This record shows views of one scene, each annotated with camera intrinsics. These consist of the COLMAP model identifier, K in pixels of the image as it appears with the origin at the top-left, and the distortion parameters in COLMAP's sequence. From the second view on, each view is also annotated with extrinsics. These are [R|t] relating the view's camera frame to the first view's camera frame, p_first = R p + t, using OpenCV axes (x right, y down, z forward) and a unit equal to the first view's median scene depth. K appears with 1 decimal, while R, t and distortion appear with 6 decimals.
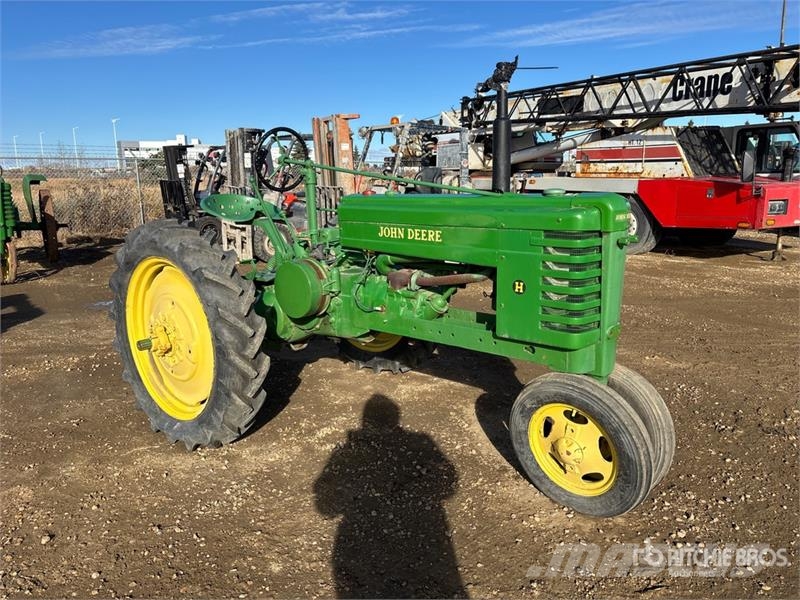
lens RADIAL K [[598.3, 0, 384.9], [0, 598.3, 261.5], [0, 0, 1]] dist [0.037256, -0.035882]
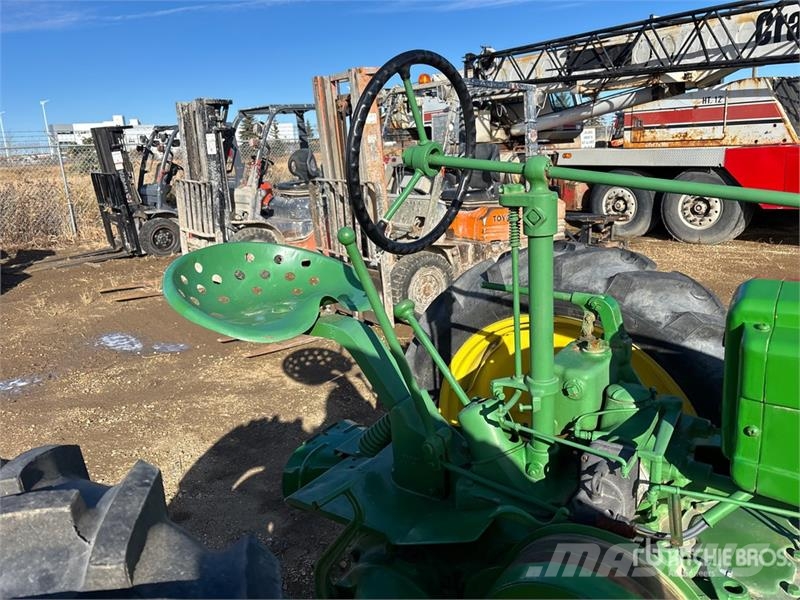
lens RADIAL K [[598.3, 0, 384.9], [0, 598.3, 261.5], [0, 0, 1]] dist [0.037256, -0.035882]
pose [[0.995876, -0.054743, 0.072349, -0.067932], [0.051574, 0.997656, 0.044968, -0.041571], [-0.074641, -0.041051, 0.996365, 0.218831]]
